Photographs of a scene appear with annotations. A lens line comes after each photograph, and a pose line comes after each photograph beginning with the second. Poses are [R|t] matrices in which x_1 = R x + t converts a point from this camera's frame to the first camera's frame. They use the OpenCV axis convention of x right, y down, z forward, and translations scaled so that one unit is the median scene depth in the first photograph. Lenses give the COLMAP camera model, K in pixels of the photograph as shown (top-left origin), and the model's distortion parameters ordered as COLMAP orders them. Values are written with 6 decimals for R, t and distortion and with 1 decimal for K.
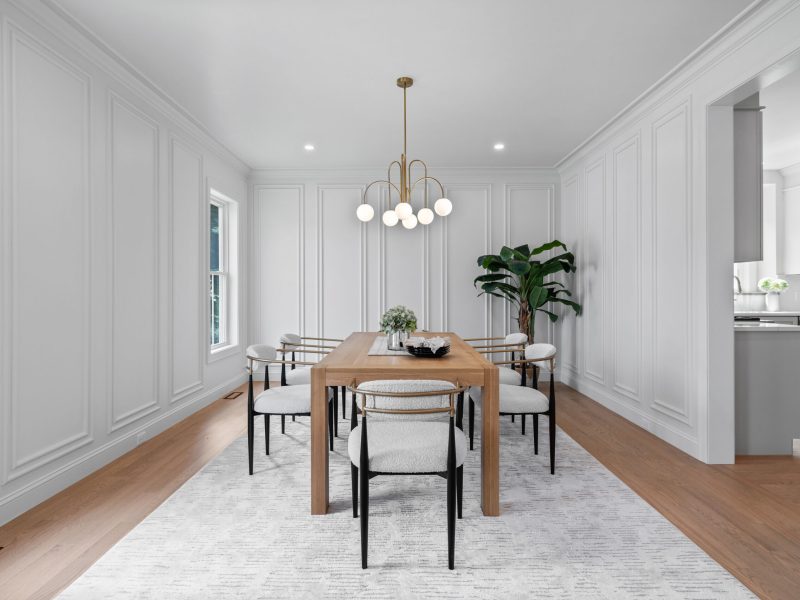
lens RADIAL K [[589.9, 0, 399.9], [0, 589.9, 298.7], [0, 0, 1]] dist [-0.009095, 0.015230]
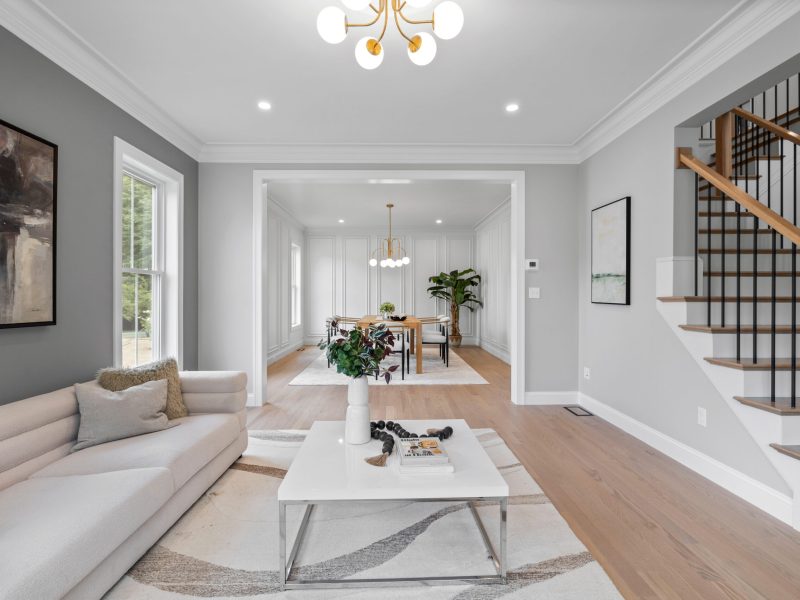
lens RADIAL K [[589.9, 0, 401.9], [0, 589.9, 299.4], [0, 0, 1]] dist [-0.009095, 0.015230]
pose [[0.999667, 0.000345, 0.025789, -0.003058], [-0.000279, 0.999997, -0.002567, 0.005030], [-0.025790, 0.002559, 0.999664, -0.900954]]
